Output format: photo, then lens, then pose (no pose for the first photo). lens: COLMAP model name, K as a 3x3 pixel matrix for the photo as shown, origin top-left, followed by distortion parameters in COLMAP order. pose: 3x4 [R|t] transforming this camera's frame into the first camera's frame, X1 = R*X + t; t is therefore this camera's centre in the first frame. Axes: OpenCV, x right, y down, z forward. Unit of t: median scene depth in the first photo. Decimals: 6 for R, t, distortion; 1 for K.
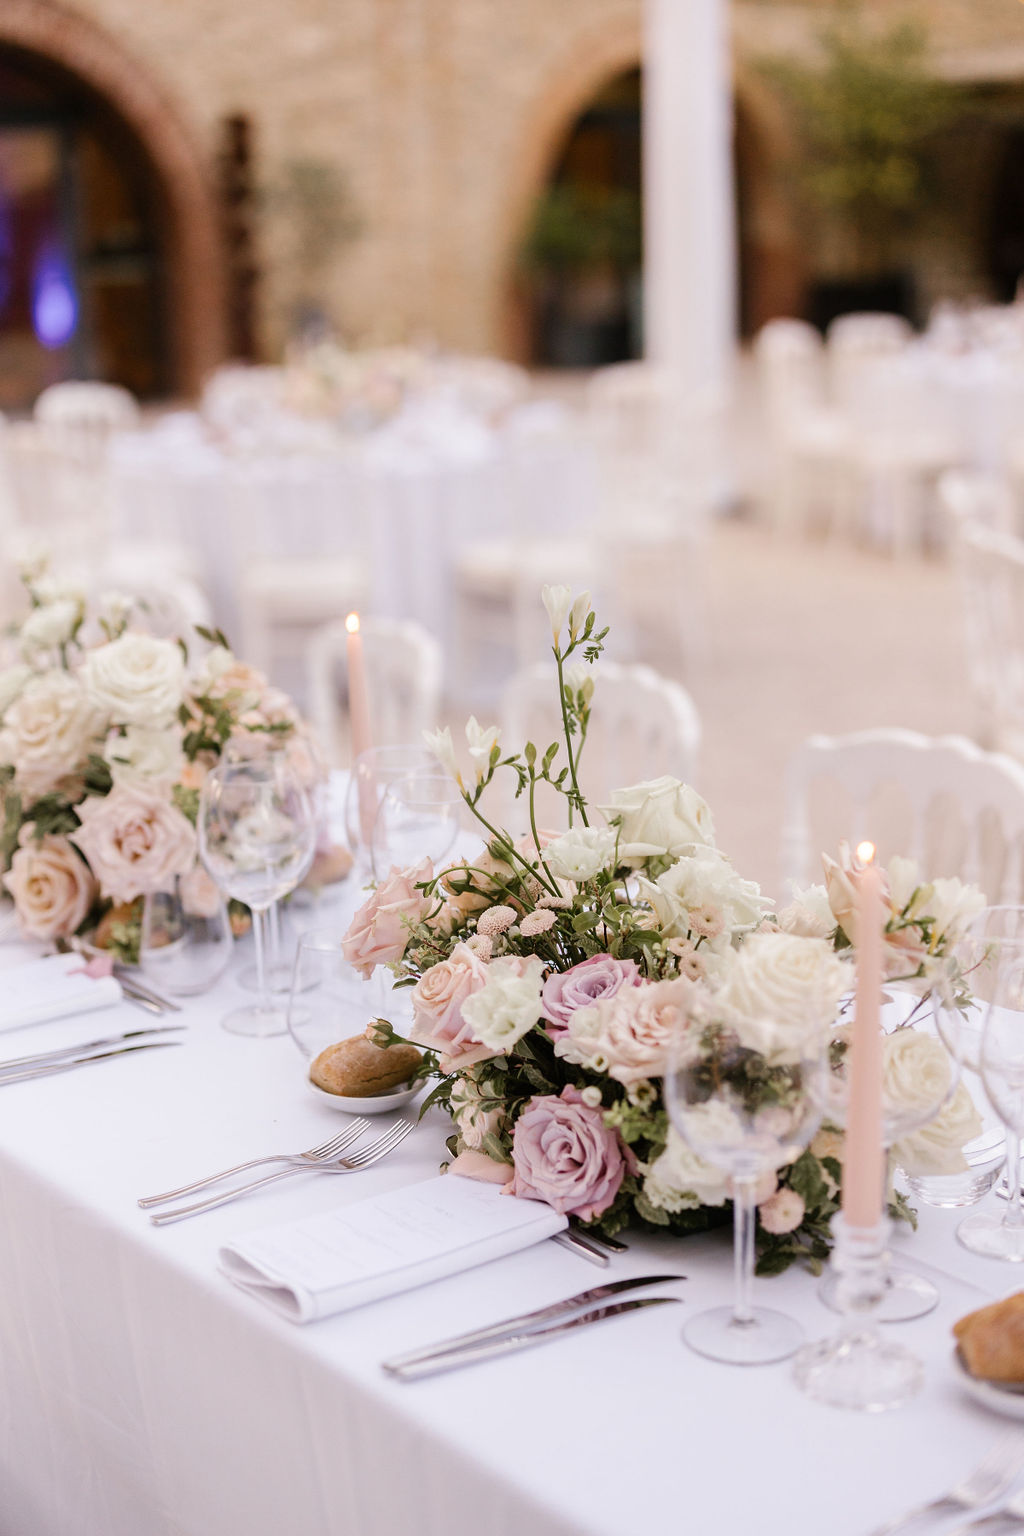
lens RADIAL K [[2259.9, 0, 504.2], [0, 2259.9, 765.9], [0, 0, 1]] dist [0.005483, 0.000000]
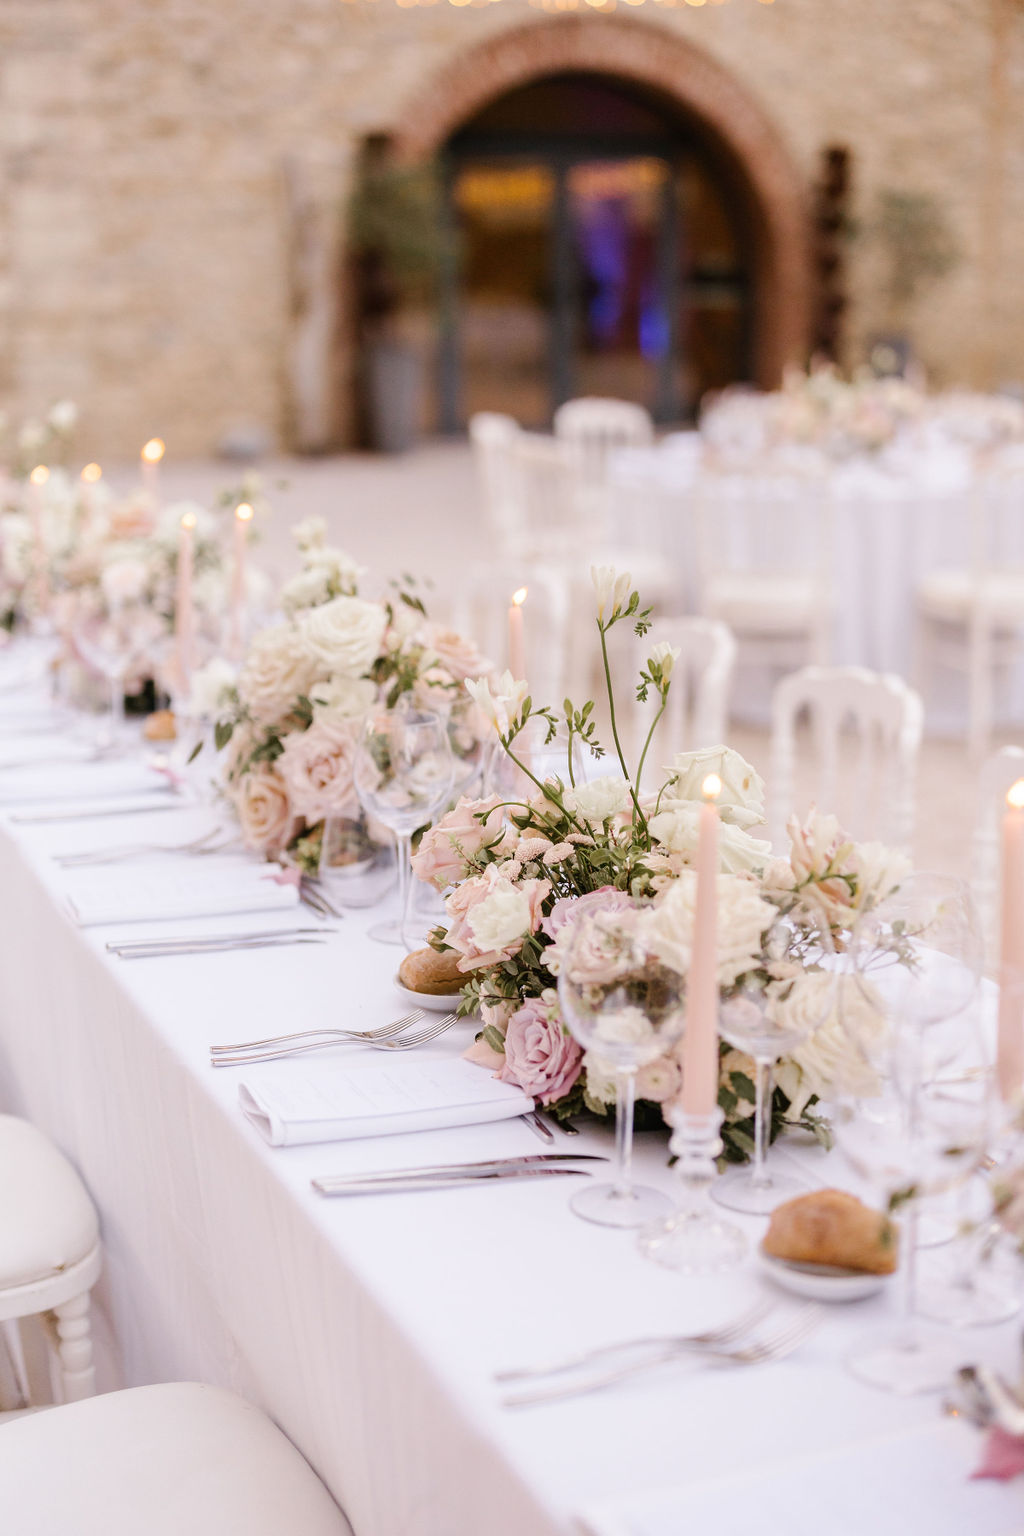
lens RADIAL K [[2259.9, 0, 508.8], [0, 2259.9, 765.5], [0, 0, 1]] dist [0.005483, 0.000000]
pose [[0.961301, 0.089348, -0.260611, 0.224979], [-0.092604, 0.995703, -0.000215, 0.021012], [0.259472, 0.024340, 0.965444, -0.100246]]
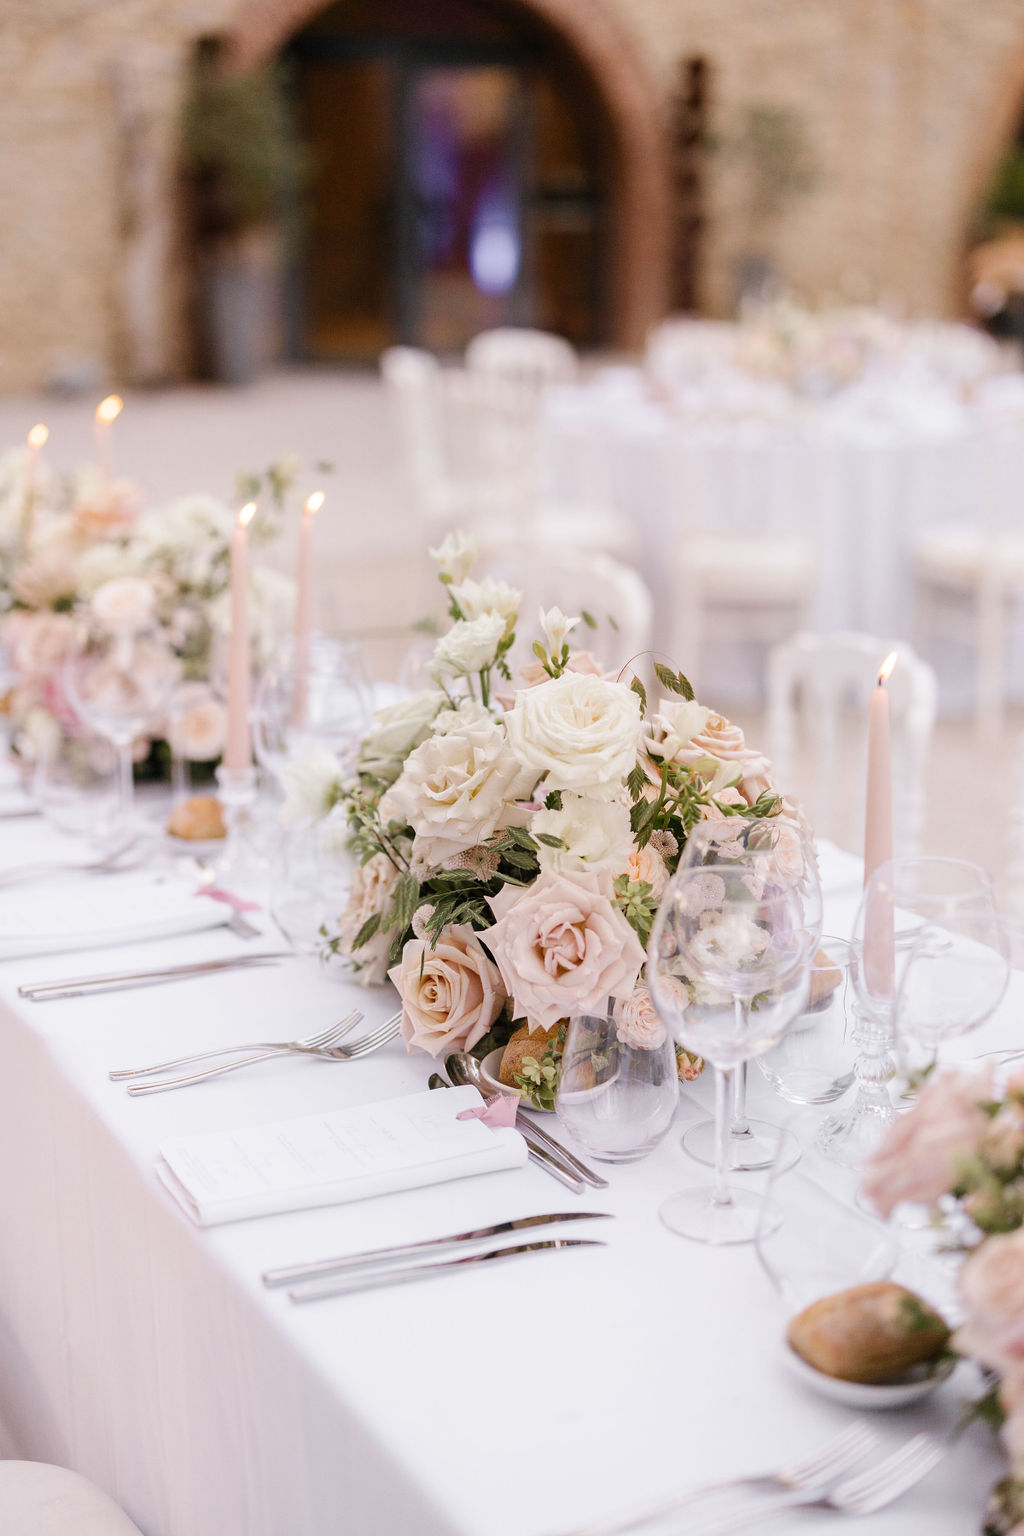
lens RADIAL K [[2259.9, 0, 518.0], [0, 2259.9, 779.7], [0, 0, 1]] dist [0.005483, 0.000000]
pose [[0.982705, 0.077983, -0.167957, -0.054079], [-0.073771, 0.996788, 0.031181, -0.043695], [0.169849, -0.018251, 0.985301, 0.251655]]
